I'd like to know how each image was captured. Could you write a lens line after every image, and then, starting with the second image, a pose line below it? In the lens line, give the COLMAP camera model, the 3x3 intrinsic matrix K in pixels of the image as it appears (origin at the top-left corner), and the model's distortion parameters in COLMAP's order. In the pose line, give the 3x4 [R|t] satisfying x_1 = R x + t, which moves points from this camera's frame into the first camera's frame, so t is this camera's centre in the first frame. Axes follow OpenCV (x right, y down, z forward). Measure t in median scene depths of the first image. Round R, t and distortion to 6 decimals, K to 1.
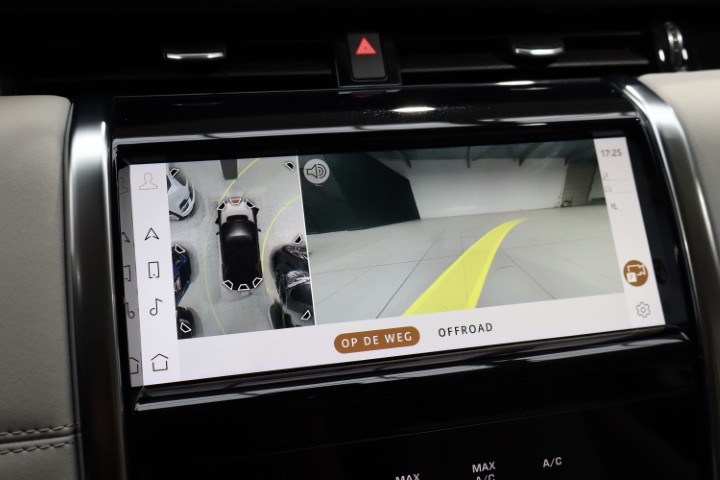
lens RADIAL K [[726.4, 0, 360.0], [0, 726.4, 240.0], [0, 0, 1]] dist [-0.002864, 0.006921]
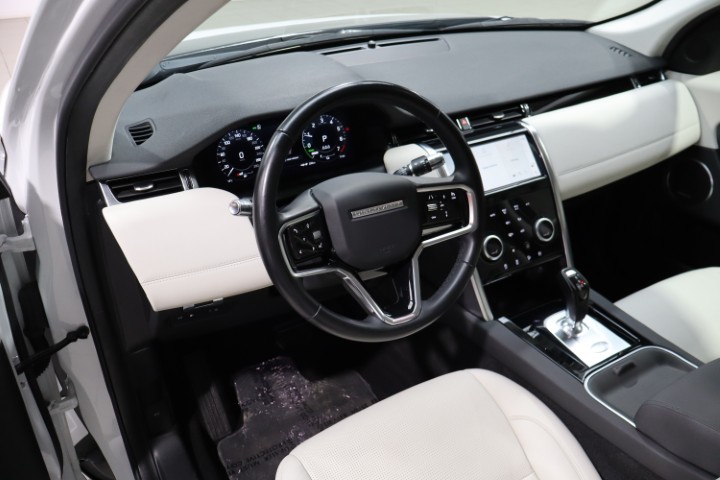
lens RADIAL K [[608.6, 0, 360.0], [0, 608.6, 240.0], [0, 0, 1]] dist [0.004981, 0.003107]
pose [[0.948816, -0.179392, 0.259935, -1.636216], [0.171472, 0.983761, 0.053024, 0.116452], [-0.265226, -0.005738, 0.964169, -2.268836]]
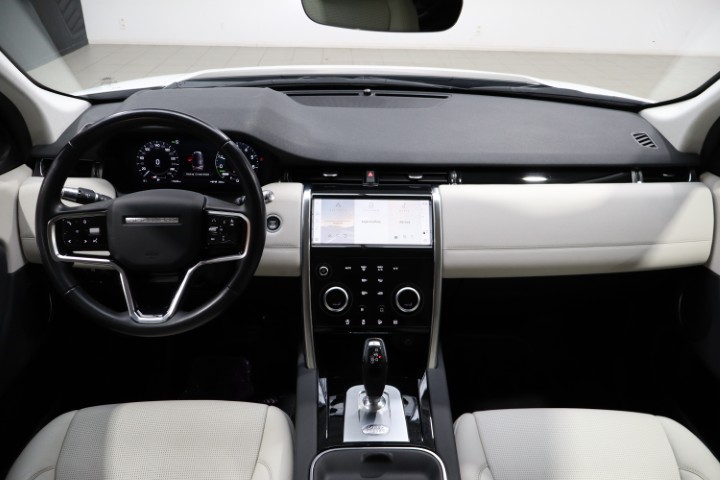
lens RADIAL K [[608.6, 0, 360.0], [0, 608.6, 240.0], [0, 0, 1]] dist [0.004981, 0.003107]
pose [[0.979393, 0.082777, -0.184221, 0.642759], [-0.090608, 0.995289, -0.034492, 0.241871], [0.180498, 0.050473, 0.982279, -2.497516]]
